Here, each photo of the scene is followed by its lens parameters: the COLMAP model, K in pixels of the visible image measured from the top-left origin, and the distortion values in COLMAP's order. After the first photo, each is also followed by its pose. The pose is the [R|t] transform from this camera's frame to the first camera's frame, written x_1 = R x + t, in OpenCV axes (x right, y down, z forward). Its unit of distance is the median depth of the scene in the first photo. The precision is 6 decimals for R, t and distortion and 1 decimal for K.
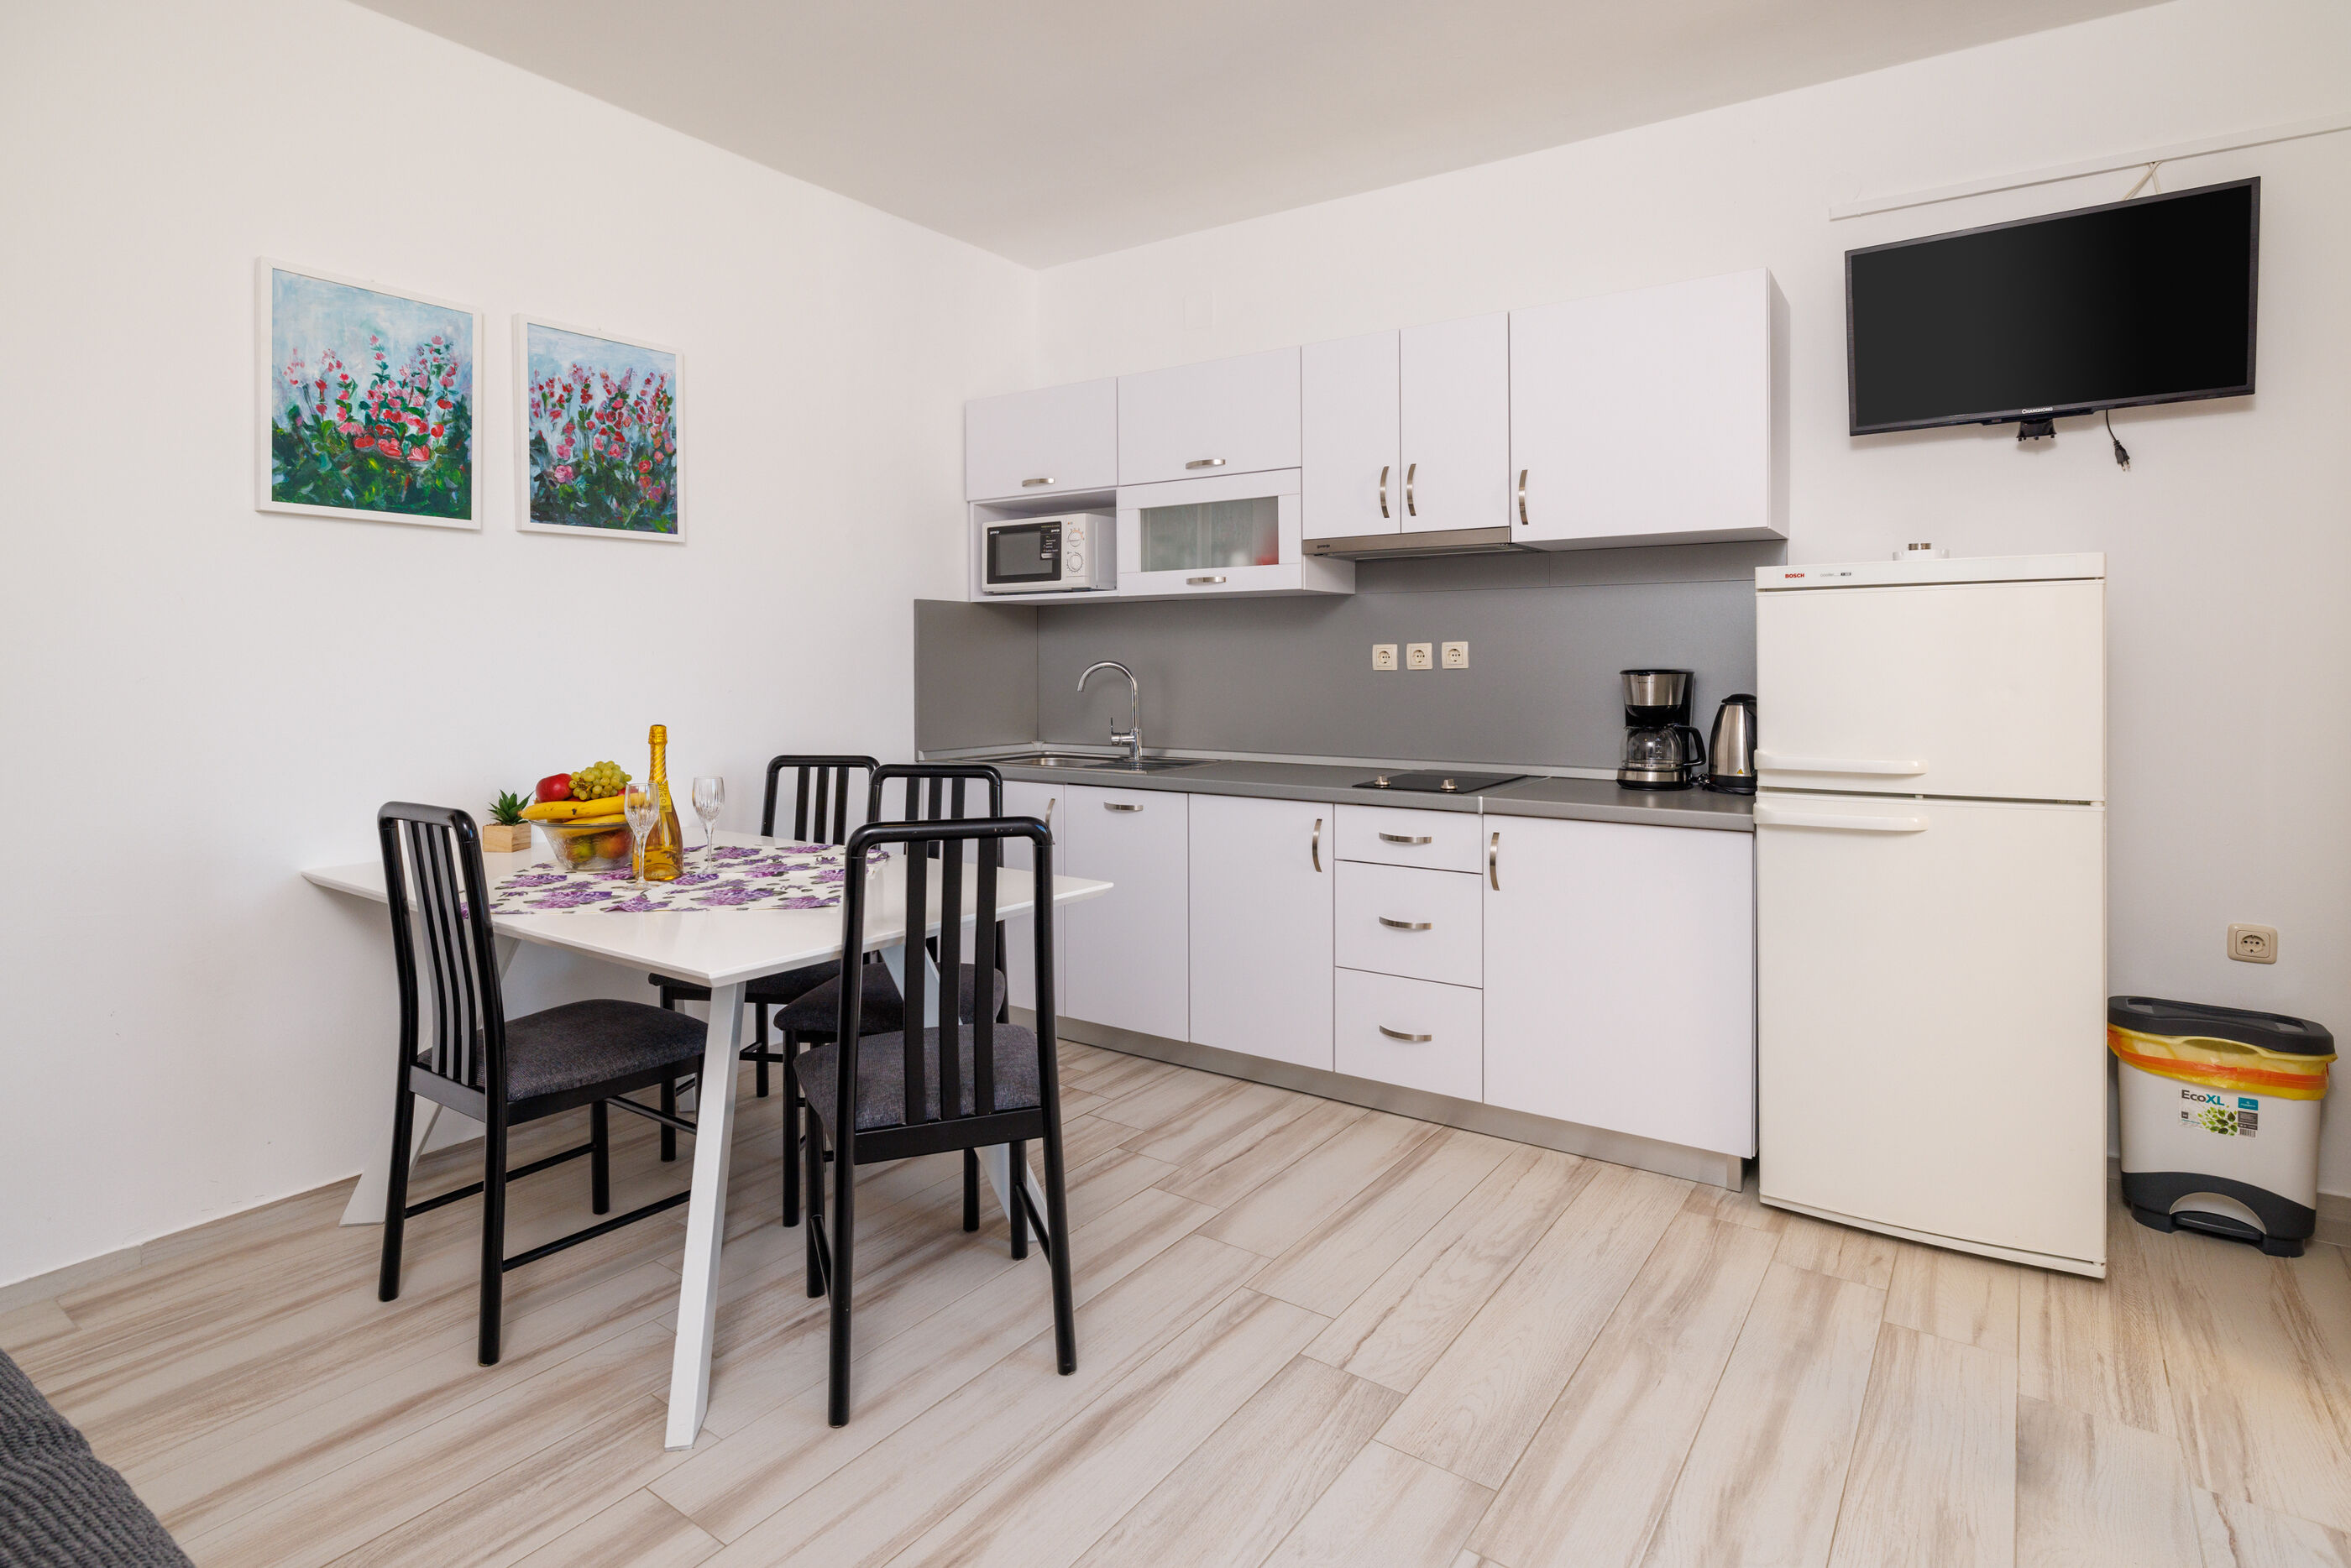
lens RADIAL K [[1166.5, 0, 1167.8], [0, 1166.5, 667.8], [0, 0, 1]] dist [-0.005415, -0.000701]
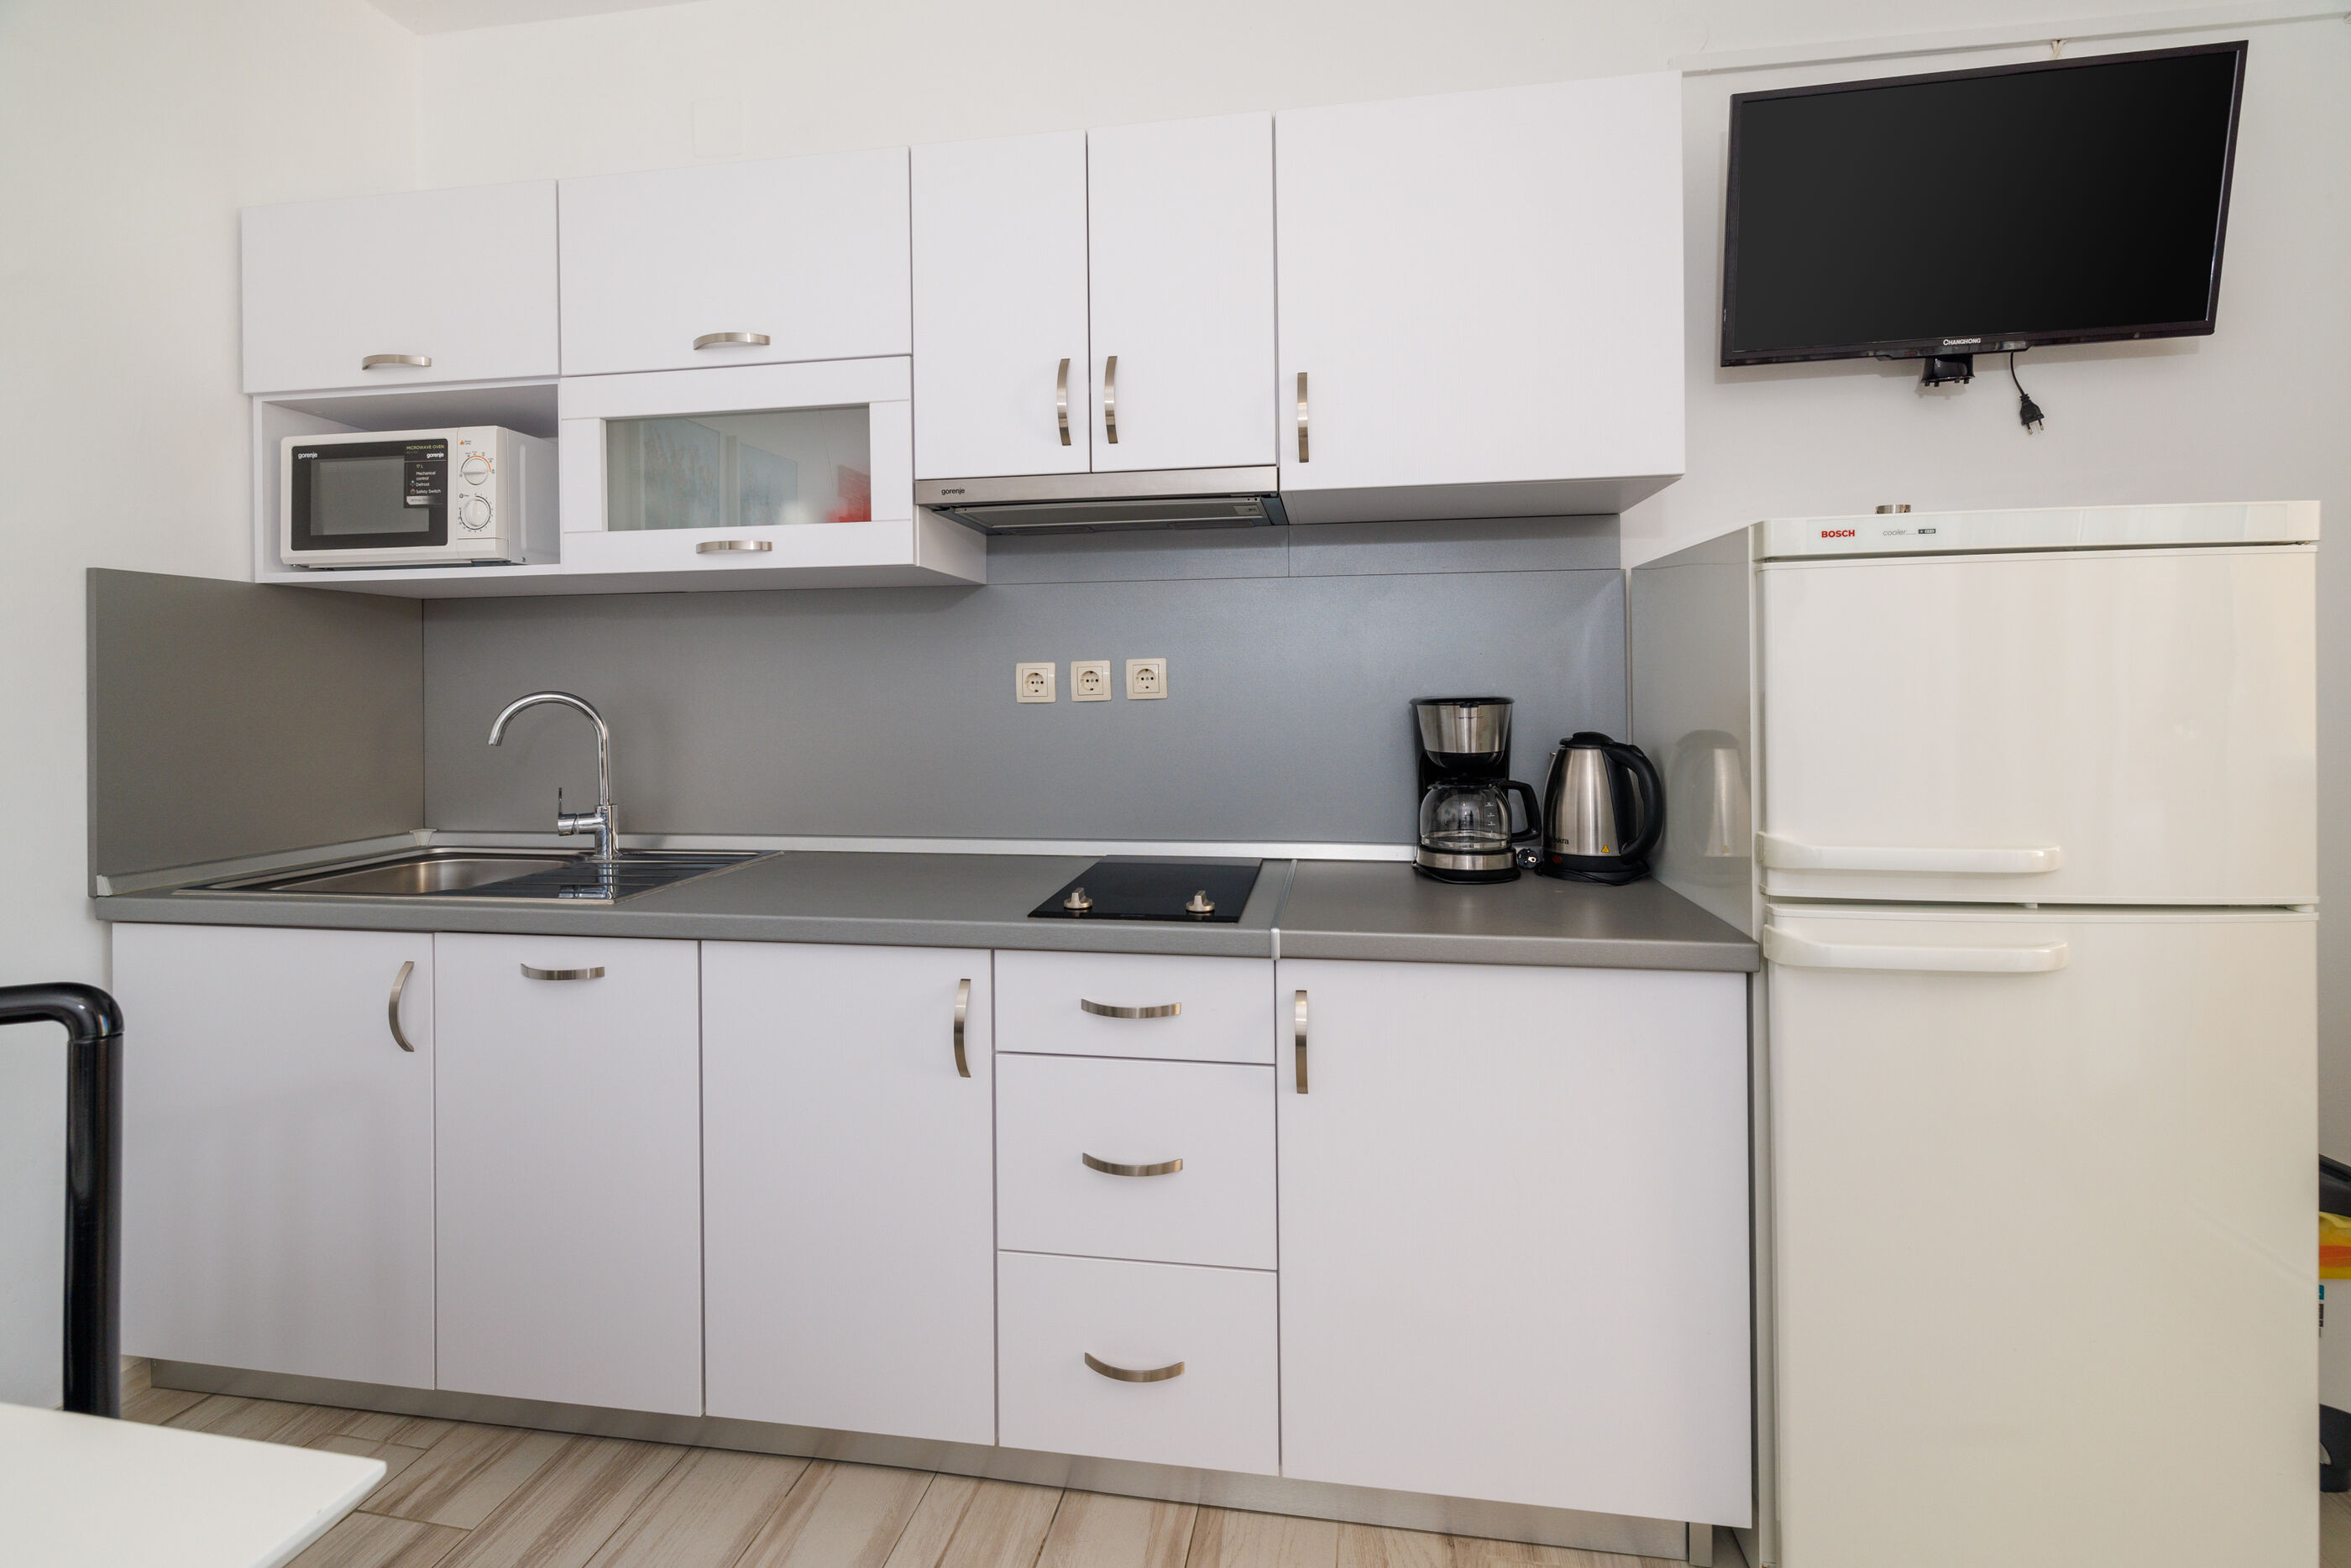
lens RADIAL K [[1027.6, 0, 1170.5], [0, 1027.6, 688.2], [0, 0, 1]] dist [0.000715, -0.000229]
pose [[0.904882, -0.005875, 0.425621, 0.013547], [0.009057, 0.999944, -0.005452, -0.002402], [-0.425566, 0.008789, 0.904885, 0.543023]]
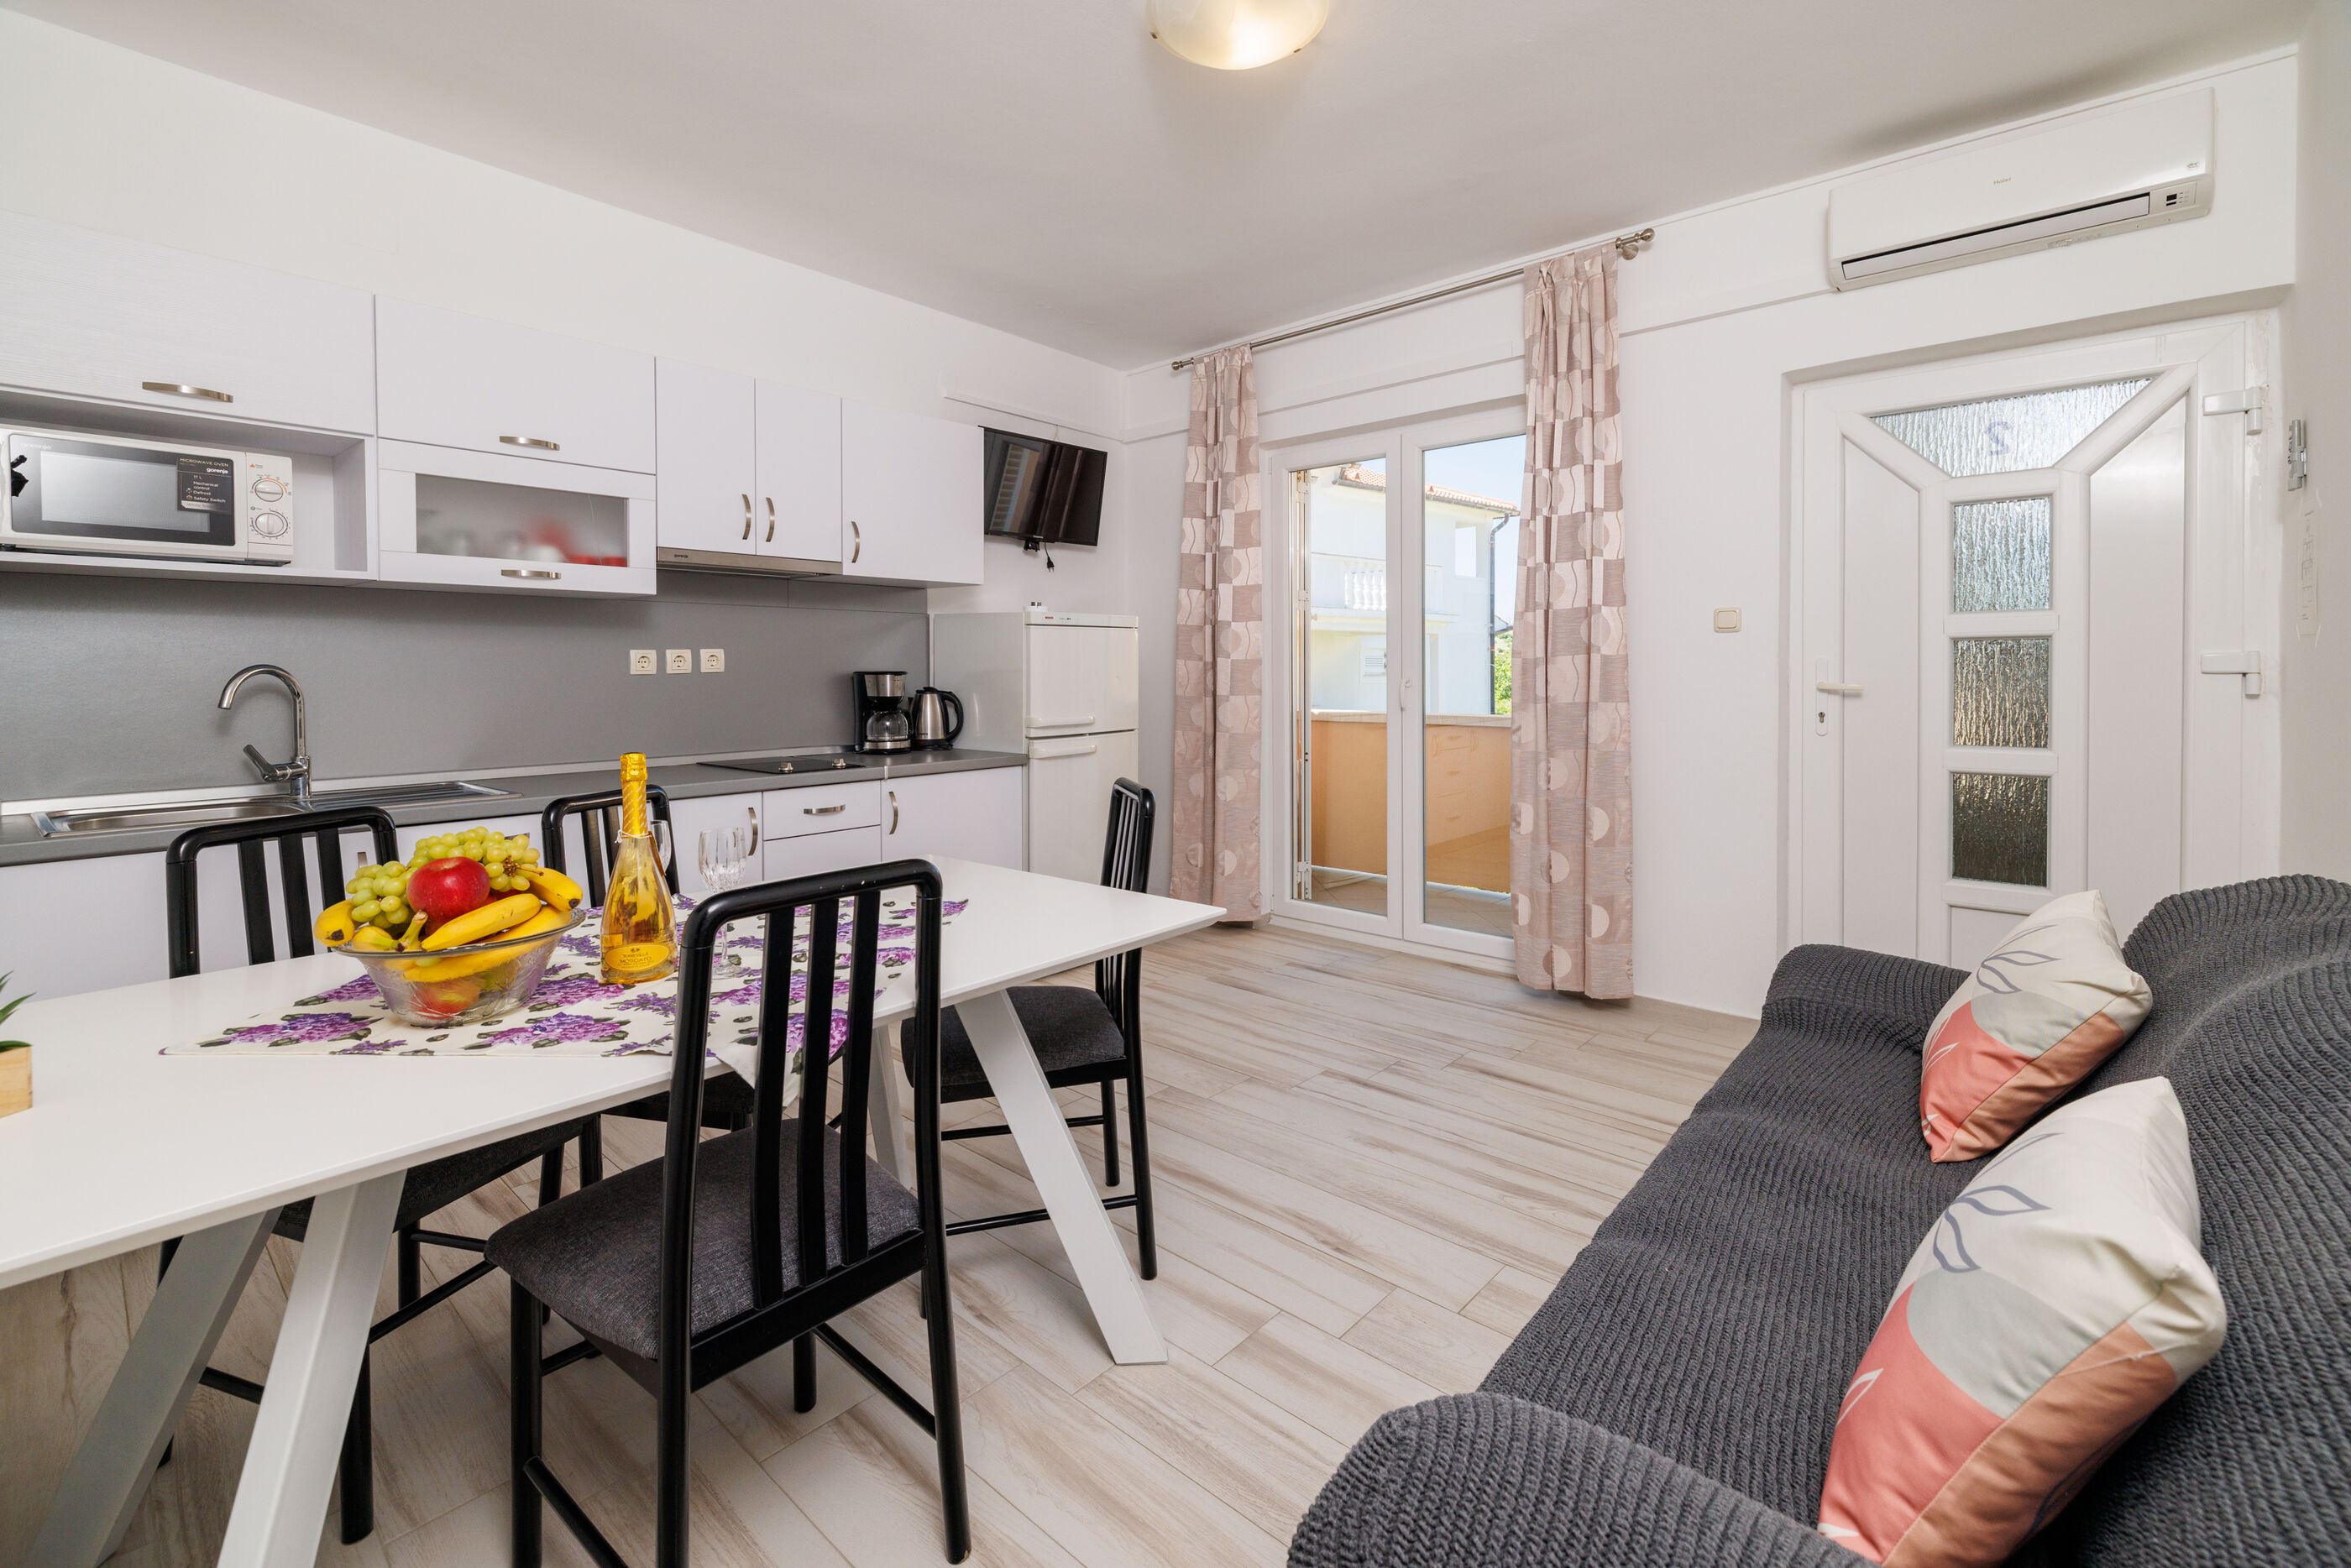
lens RADIAL K [[1027.6, 0, 1163.5], [0, 1027.6, 679.0], [0, 0, 1]] dist [0.000715, -0.000229]
pose [[0.124819, -0.009380, 0.992135, -0.810983], [0.007274, 0.999937, 0.008539, 0.002364], [-0.992153, 0.006151, 0.124879, 0.502032]]
